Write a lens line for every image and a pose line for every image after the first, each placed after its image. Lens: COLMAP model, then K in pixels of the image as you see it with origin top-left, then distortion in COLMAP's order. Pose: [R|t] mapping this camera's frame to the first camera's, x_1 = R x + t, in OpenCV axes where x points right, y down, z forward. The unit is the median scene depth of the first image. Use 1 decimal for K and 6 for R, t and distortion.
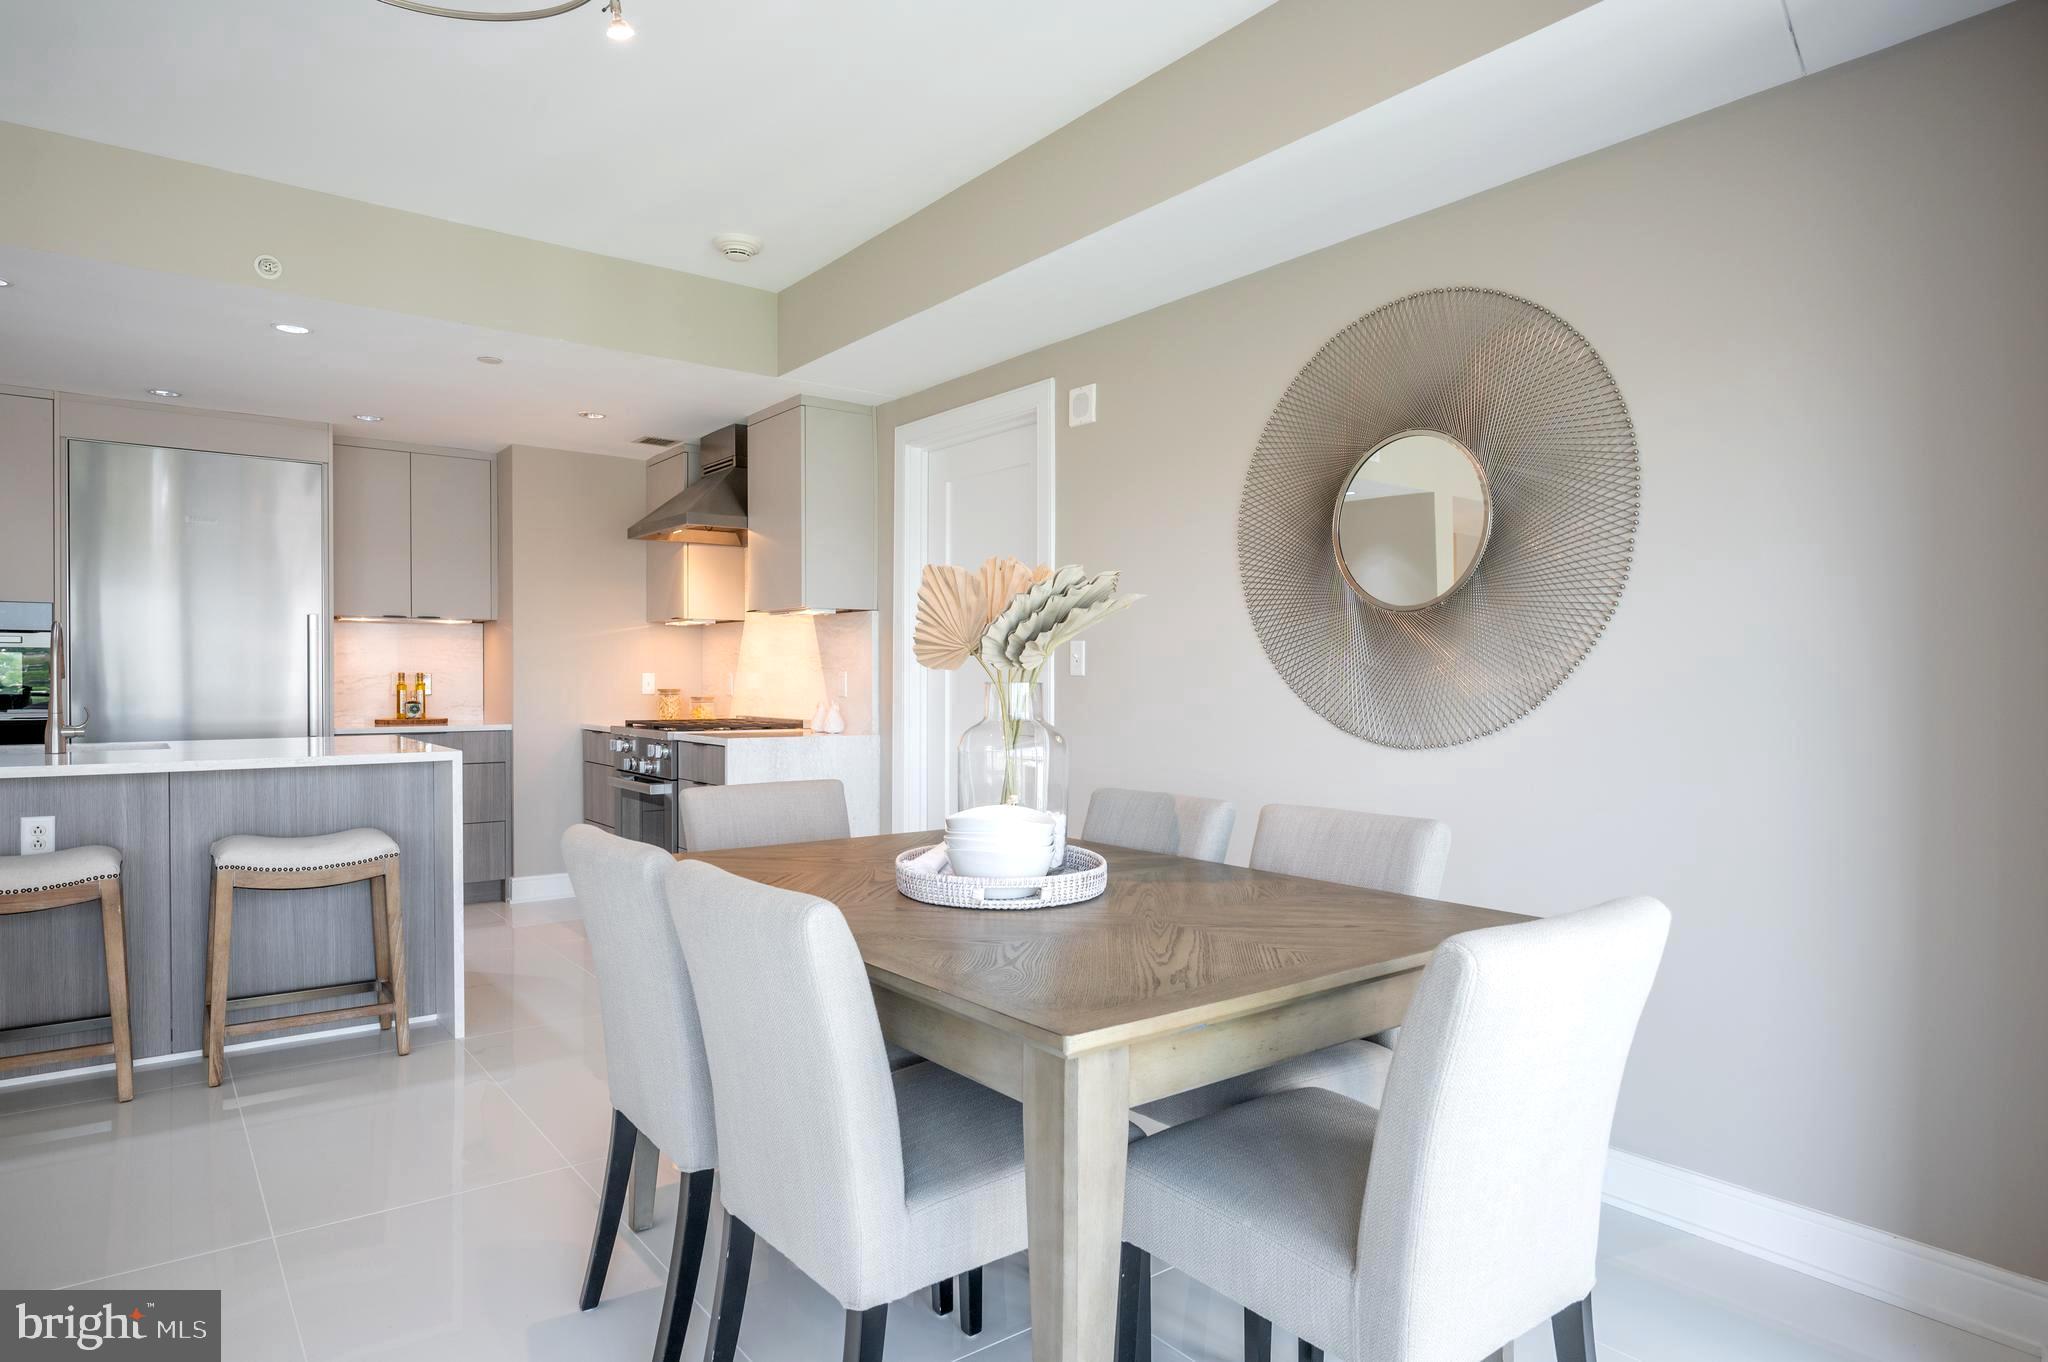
lens RADIAL K [[1171.5, 0, 1023.2], [0, 1171.5, 694.3], [0, 0, 1]] dist [-0.001867, 0.001607]
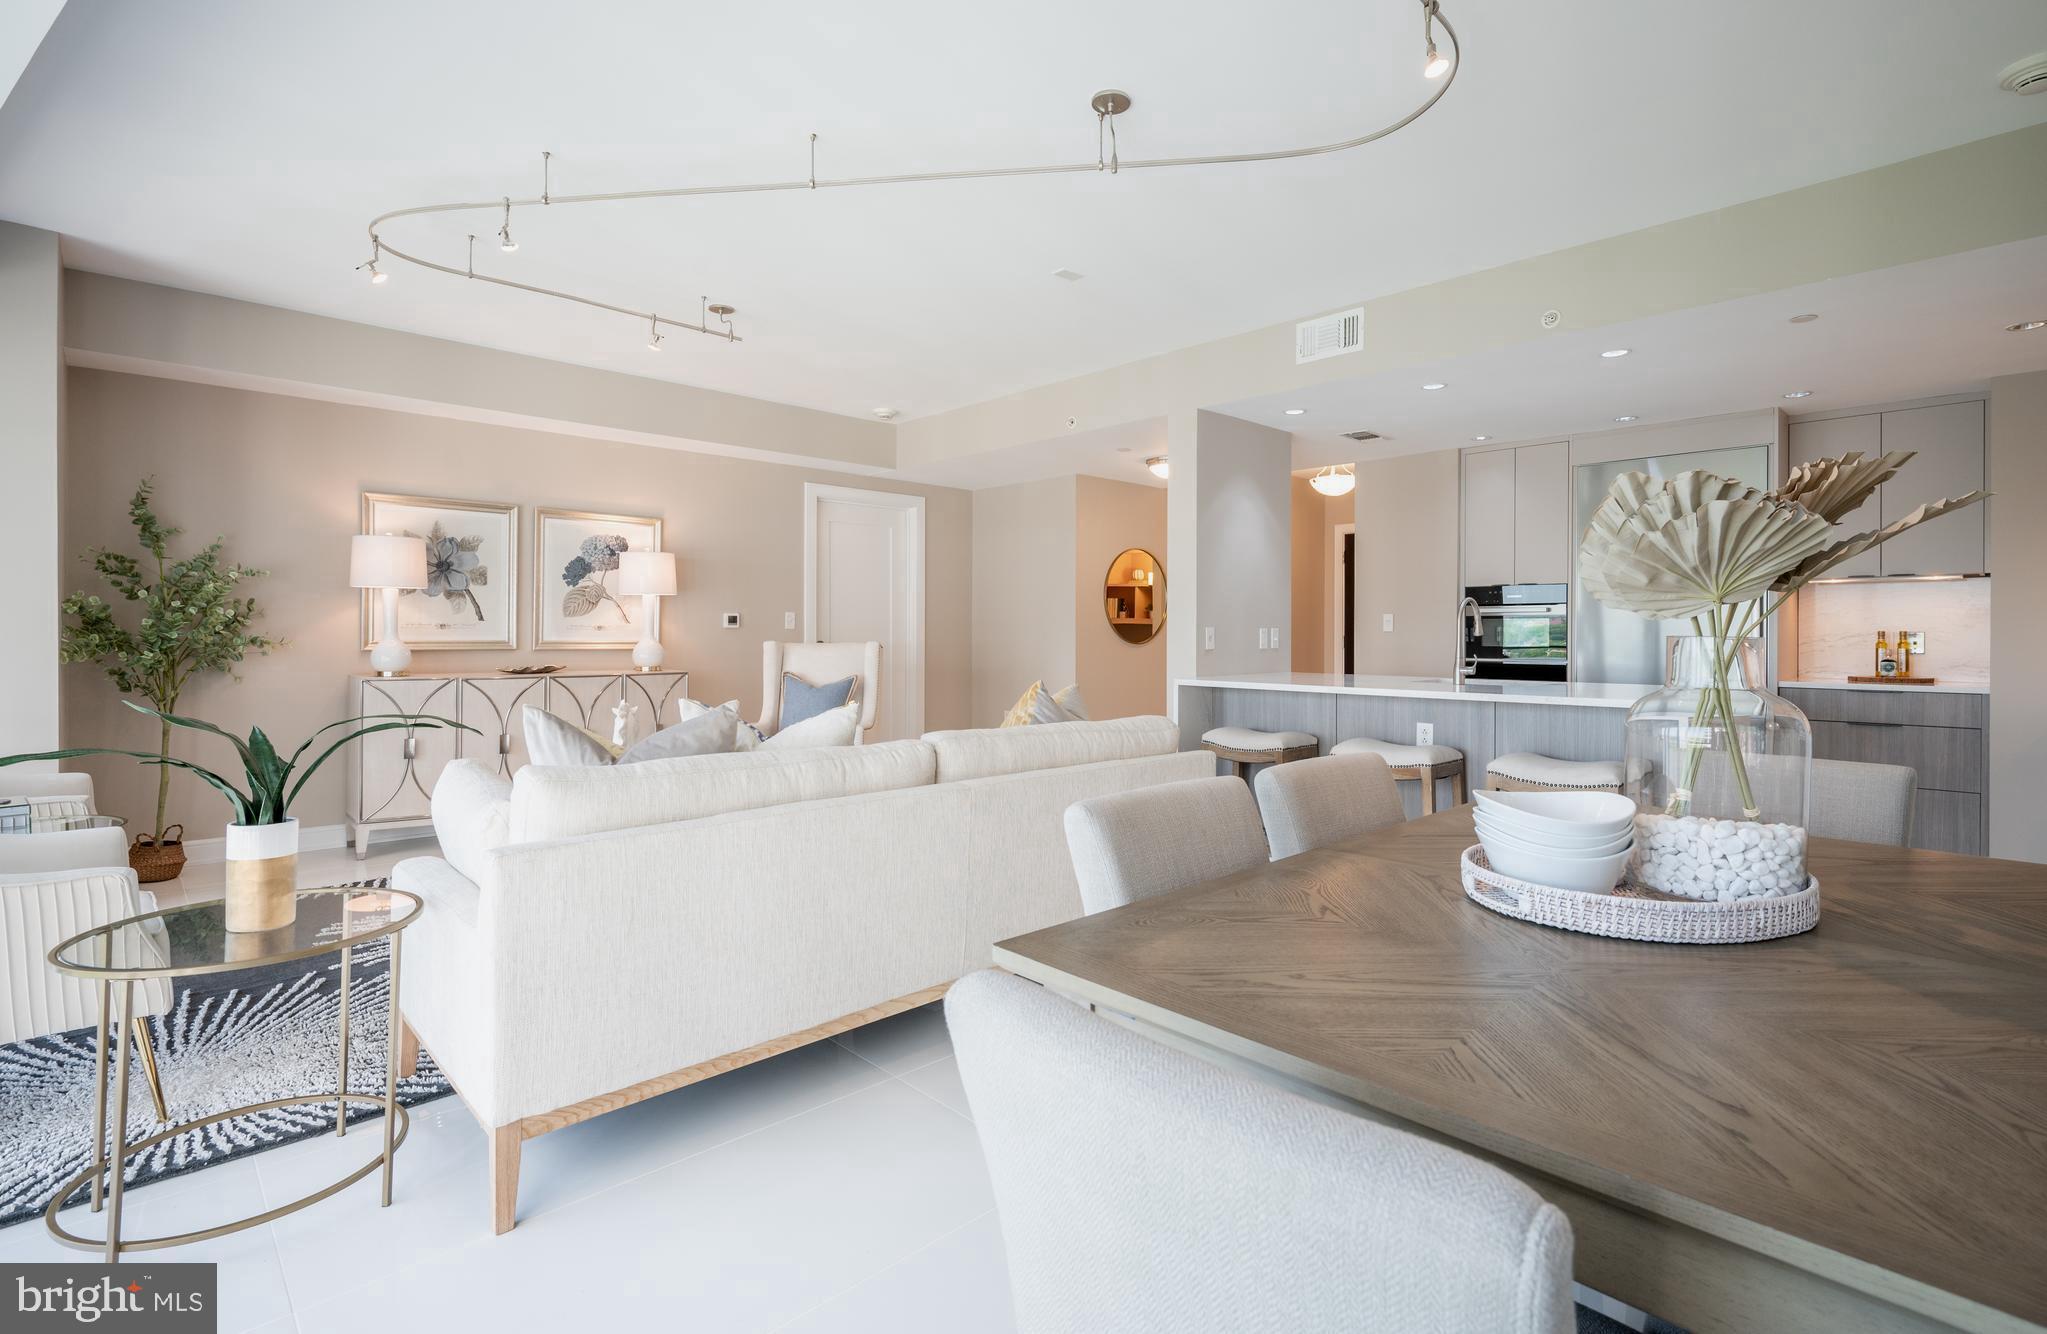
lens RADIAL K [[947.5, 0, 1060.6], [0, 947.5, 637.4], [0, 0, 1]] dist [-0.001414, -0.000013]
pose [[0.124523, 0.000985, -0.992216, 0.299977], [-0.016531, 0.999863, -0.001082, -0.000637], [0.992079, 0.016537, 0.124522, 0.300756]]
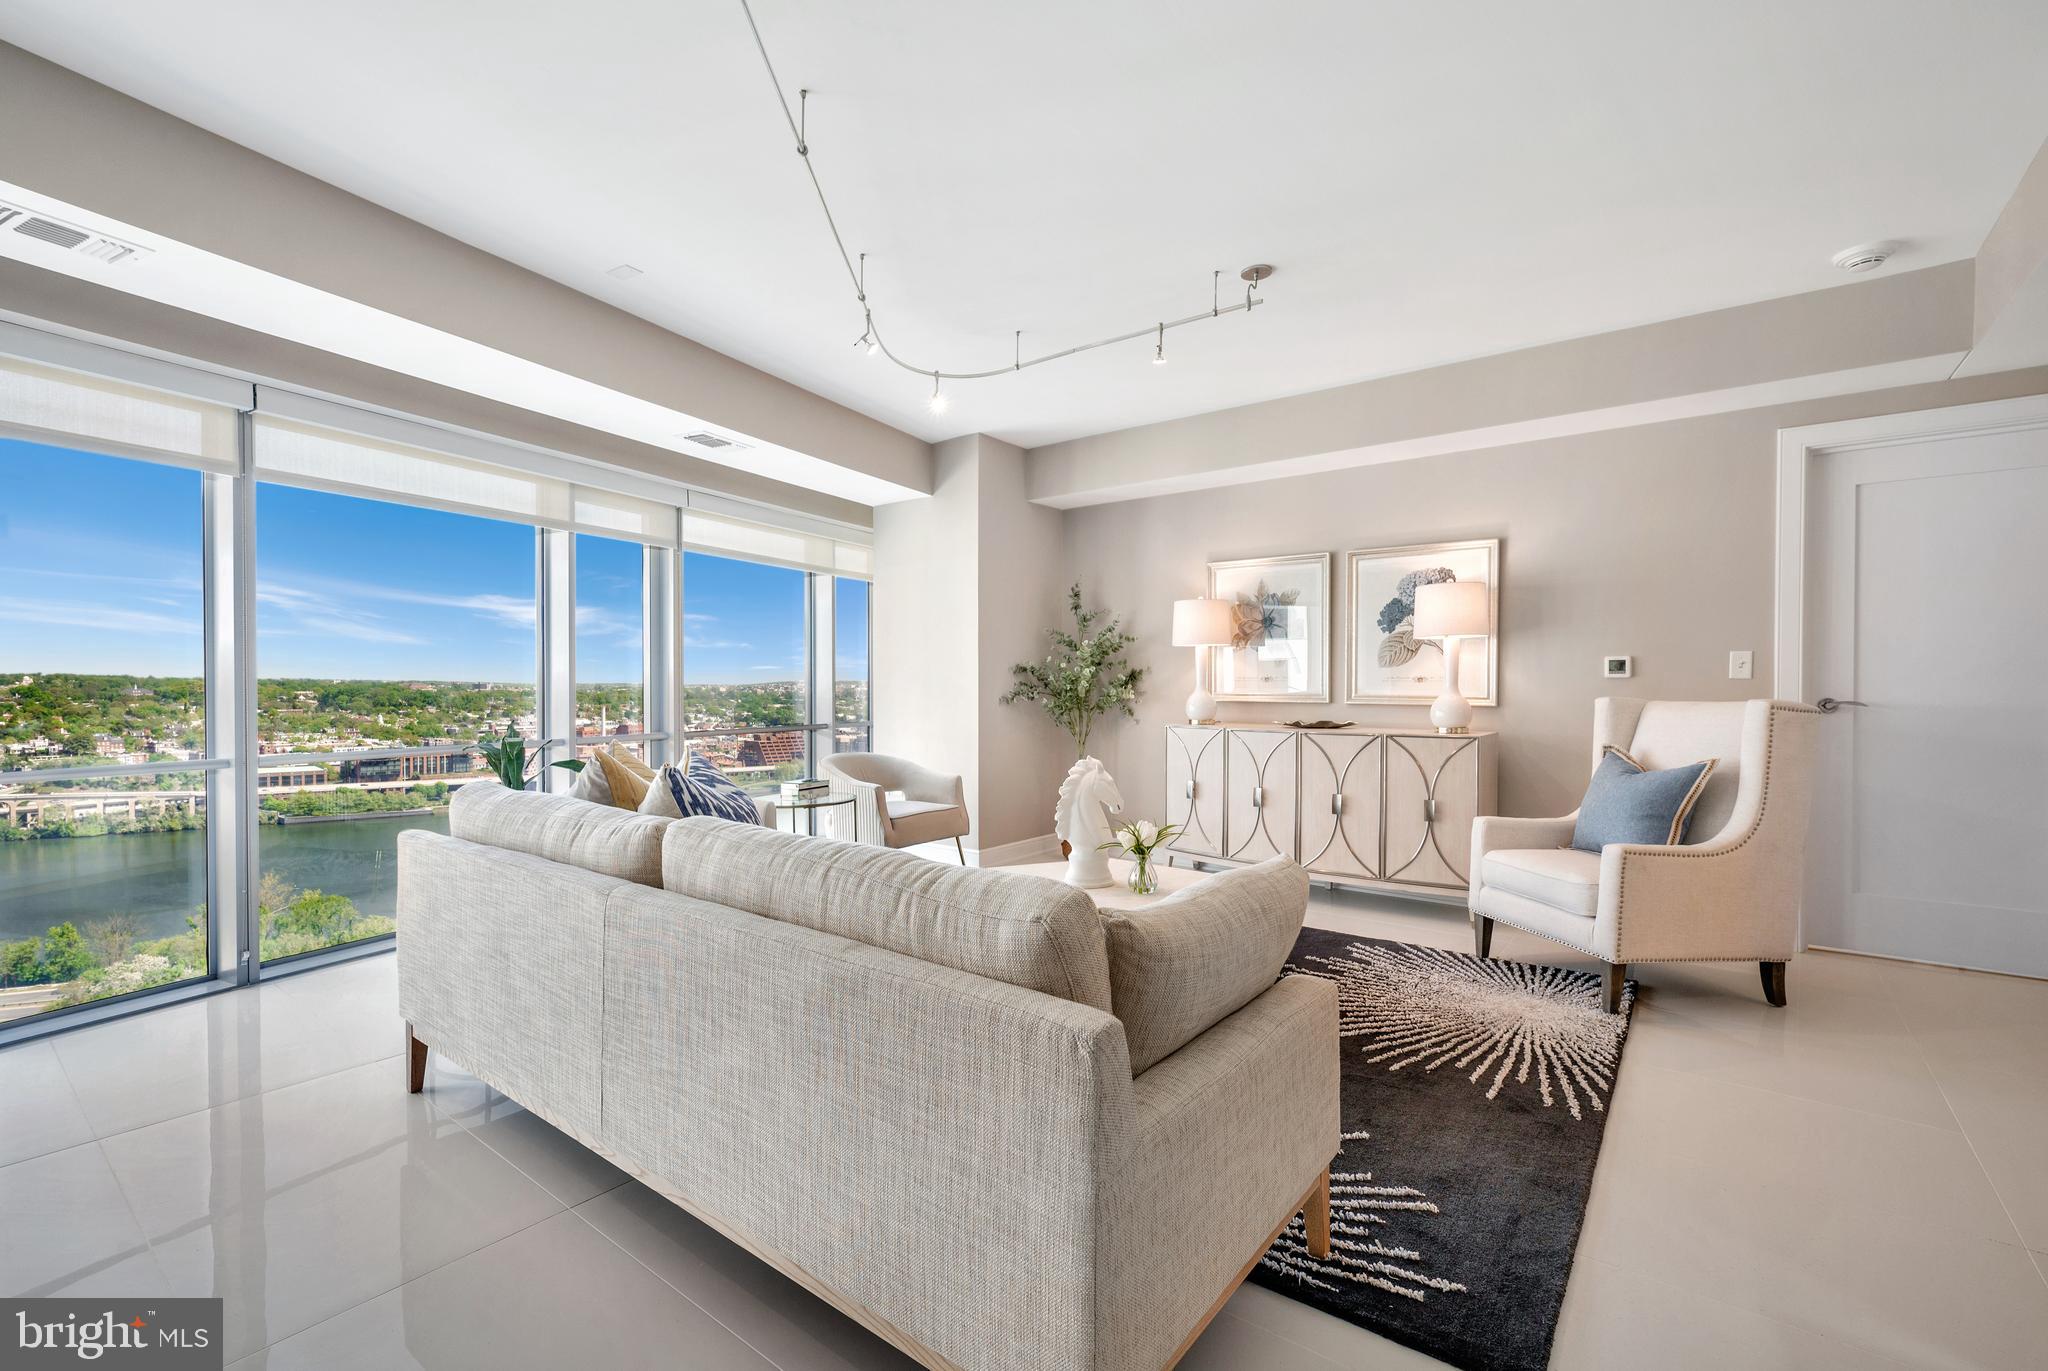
lens RADIAL K [[904.6, 0, 995.1], [0, 904.6, 687.8], [0, 0, 1]] dist [0.000001, -0.000008]
pose [[-0.971627, -0.003253, -0.236497, -0.433874], [-0.007311, 0.999841, 0.016287, -0.009761], [0.236406, 0.017554, -0.971496, 0.807548]]
